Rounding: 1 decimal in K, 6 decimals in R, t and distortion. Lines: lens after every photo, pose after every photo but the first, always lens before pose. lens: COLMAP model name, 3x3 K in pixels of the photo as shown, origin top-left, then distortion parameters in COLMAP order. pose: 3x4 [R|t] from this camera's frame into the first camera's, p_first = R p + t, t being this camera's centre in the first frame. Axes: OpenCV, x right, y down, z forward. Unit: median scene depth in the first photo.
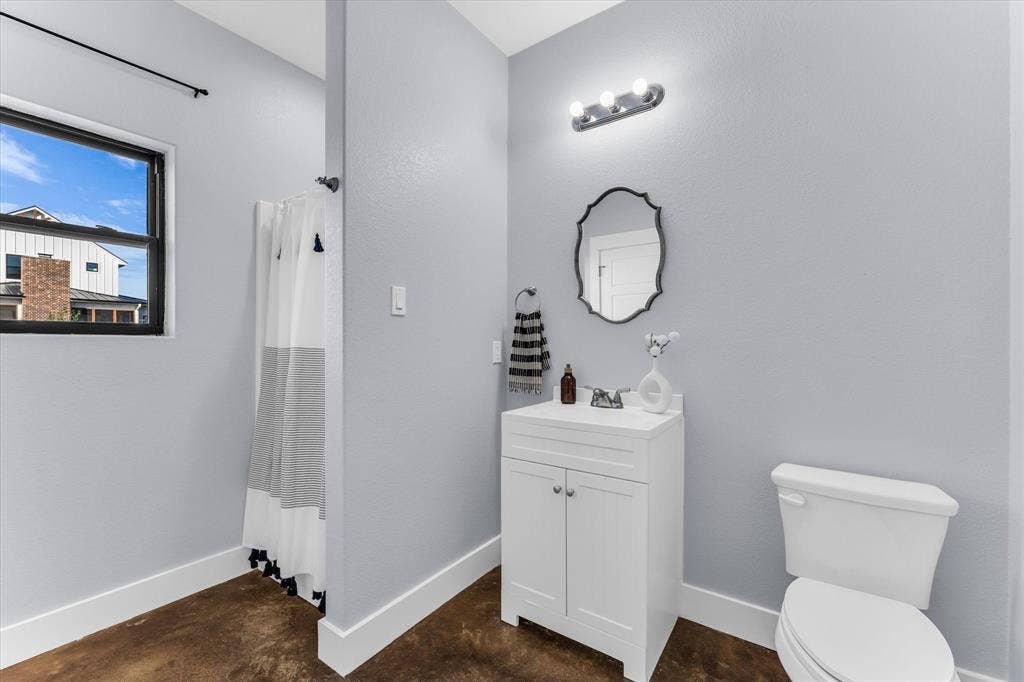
lens RADIAL K [[424.8, 0, 510.2], [0, 424.8, 343.0], [0, 0, 1]] dist [-0.007940, -0.000496]
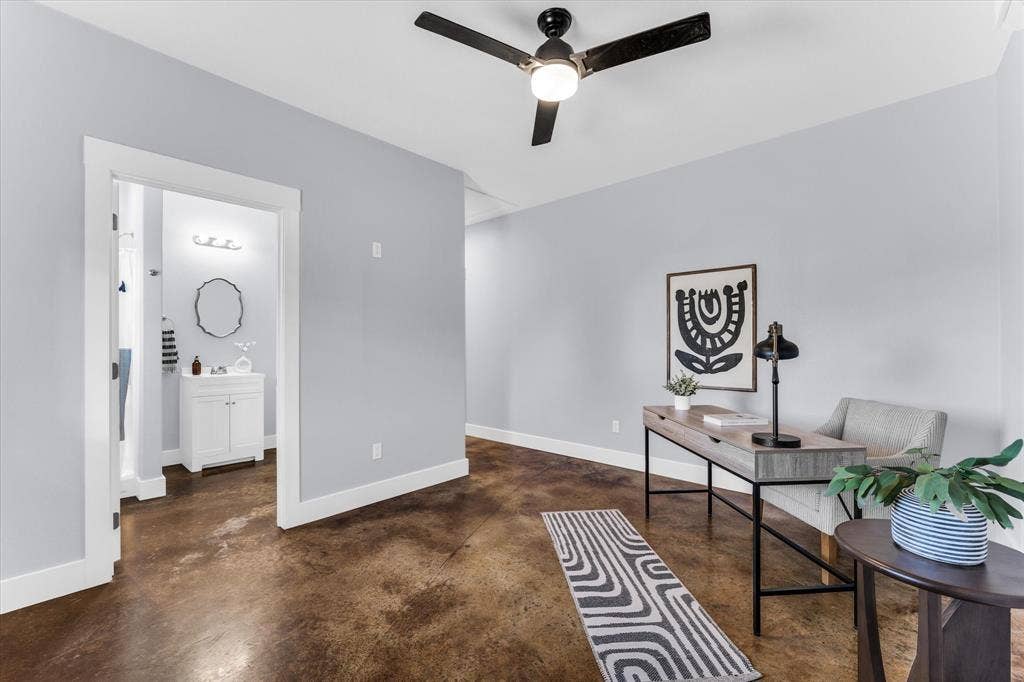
lens RADIAL K [[424.8, 0, 510.2], [0, 424.8, 343.0], [0, 0, 1]] dist [-0.007940, -0.000496]
pose [[0.103568, -0.001373, 0.994621, -1.780845], [0.015596, 0.999878, -0.000244, 0.009477], [-0.994500, 0.015537, 0.103577, -0.760576]]
